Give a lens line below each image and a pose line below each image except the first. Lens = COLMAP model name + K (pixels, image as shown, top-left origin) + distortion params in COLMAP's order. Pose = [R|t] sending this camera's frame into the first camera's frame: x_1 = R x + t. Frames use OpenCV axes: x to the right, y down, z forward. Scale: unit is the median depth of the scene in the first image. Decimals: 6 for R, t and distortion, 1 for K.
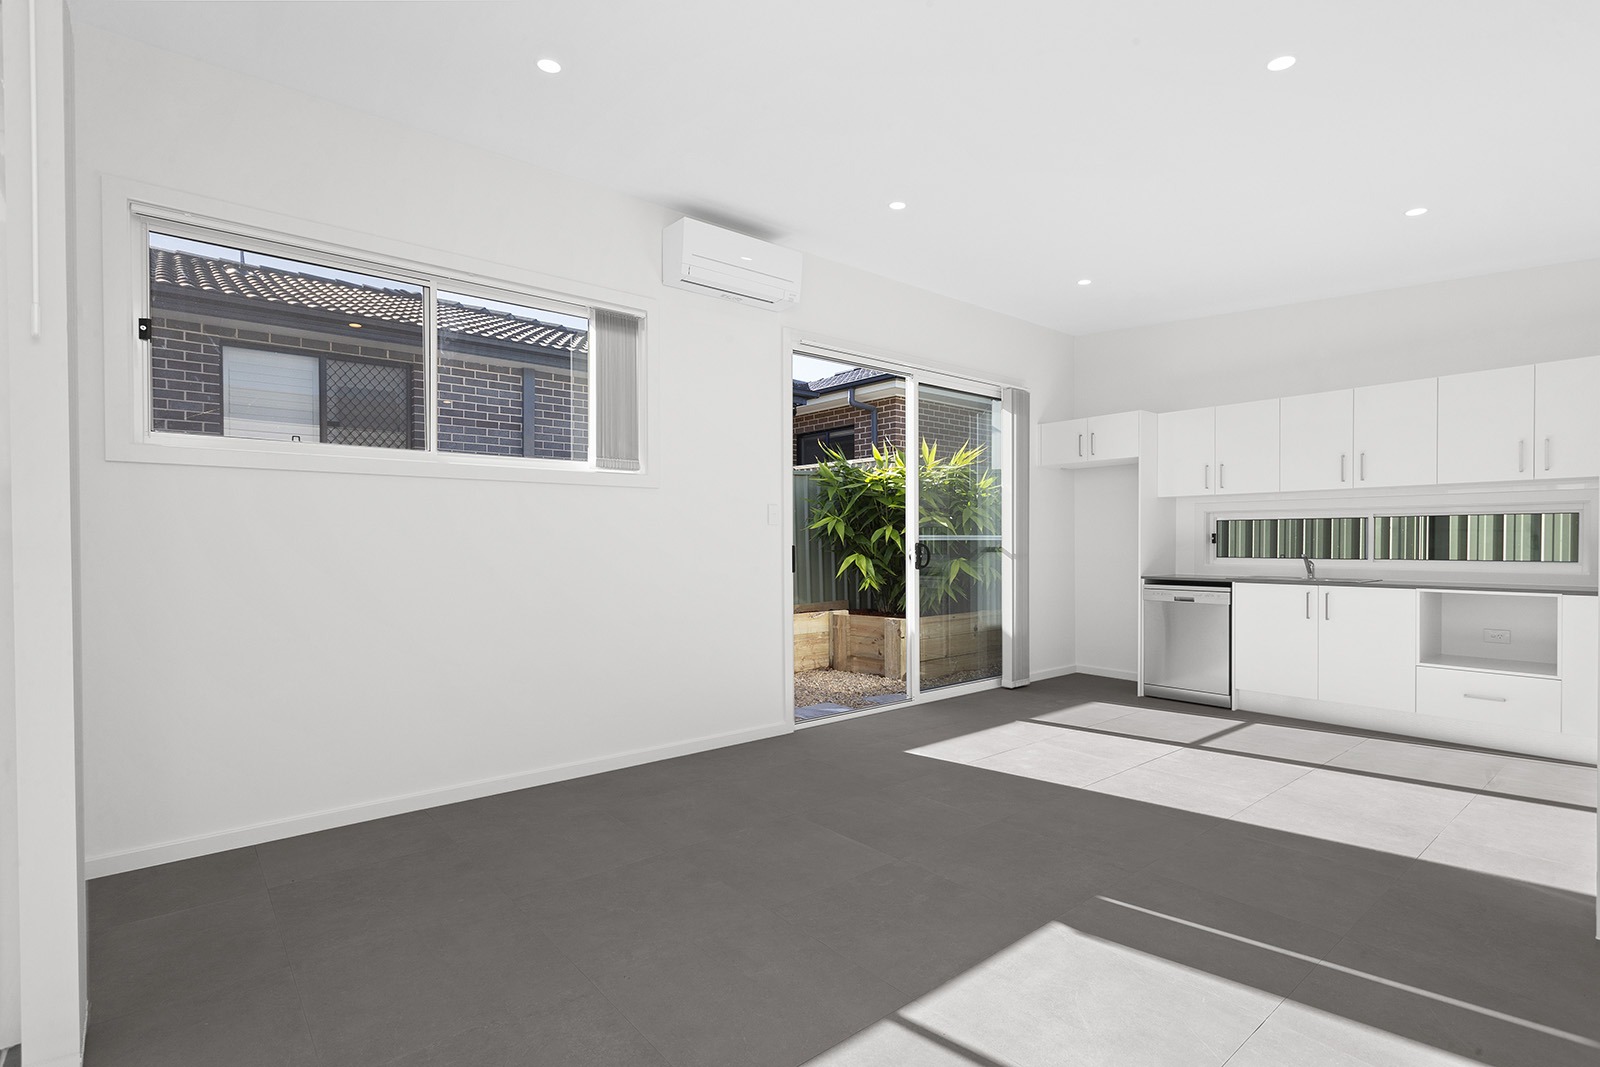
lens RADIAL K [[756.5, 0, 797.8], [0, 756.5, 551.6], [0, 0, 1]] dist [-0.000827, 0.000129]
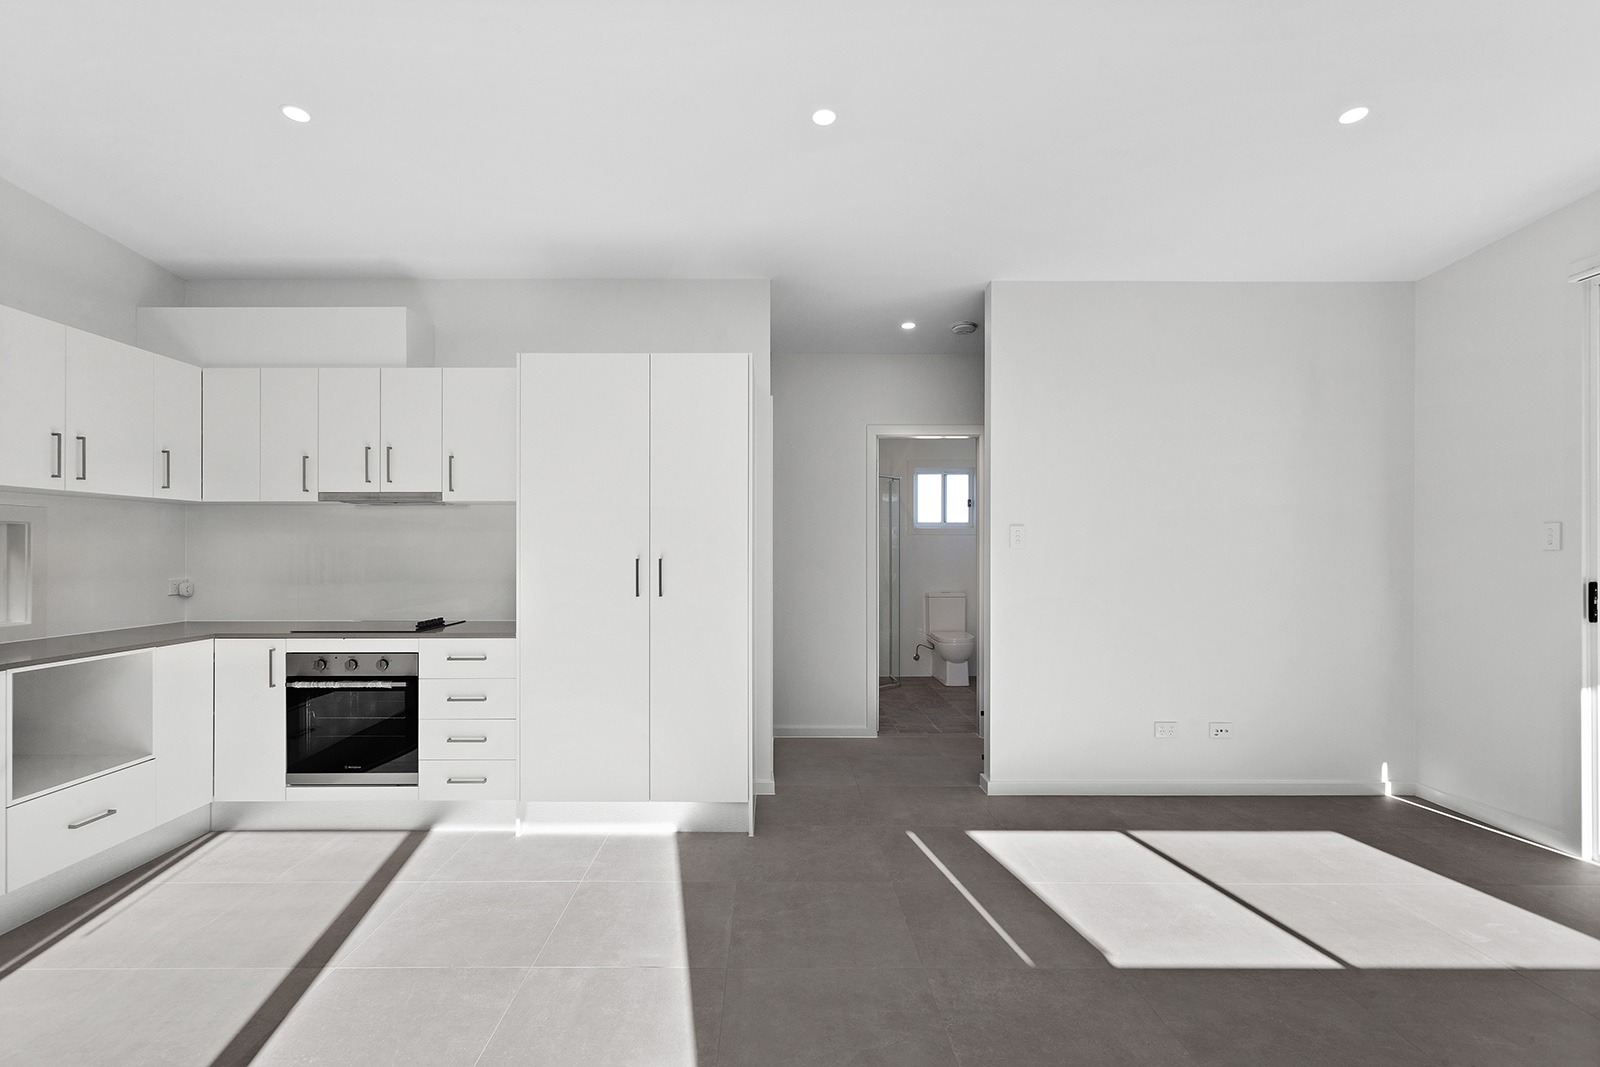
lens RADIAL K [[772.0, 0, 771.2], [0, 772.0, 546.6], [0, 0, 1]] dist [0.001743, 0.000561]
pose [[-0.765781, 0.010510, 0.643015, 0.012916], [0.014188, 0.999899, 0.000554, -0.025642], [-0.642944, 0.009547, -0.765853, 0.804377]]
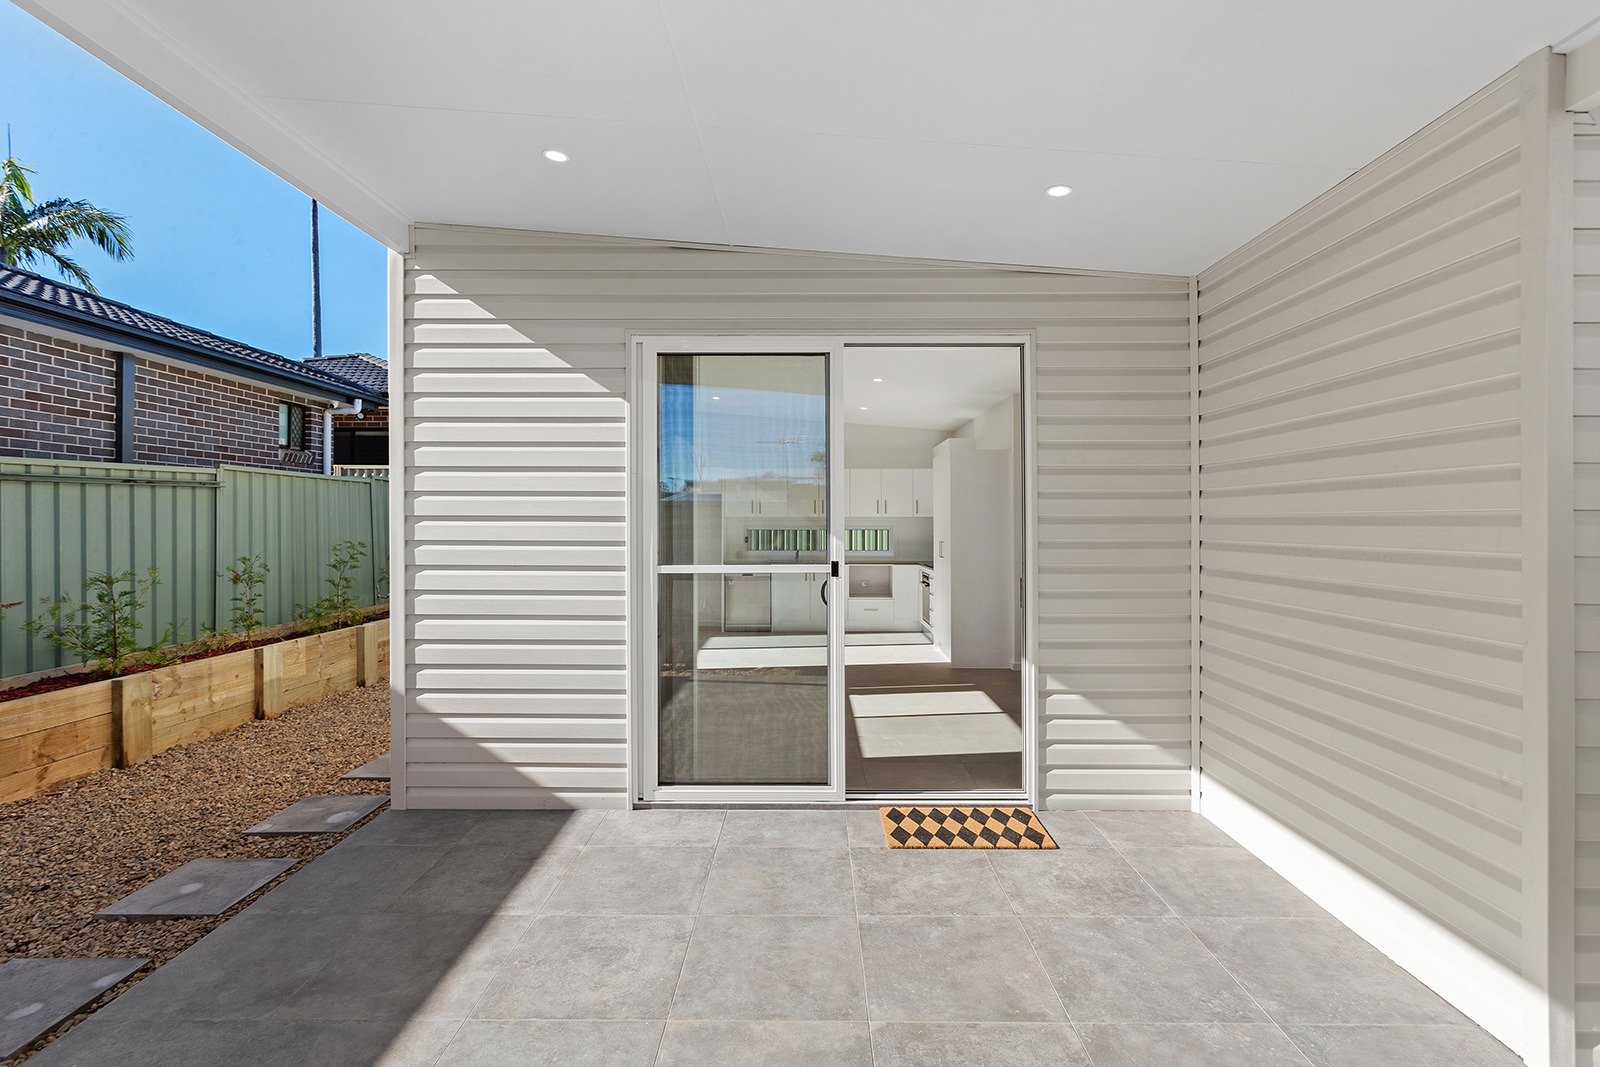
lens RADIAL K [[760.1, 0, 796.1], [0, 760.1, 539.0], [0, 0, 1]] dist [0.003907, 0.001162]
pose [[0.651494, -0.013350, 0.758536, -0.729295], [0.006449, 0.999906, 0.012058, -0.039553], [-0.758626, -0.002964, 0.651519, -0.257356]]
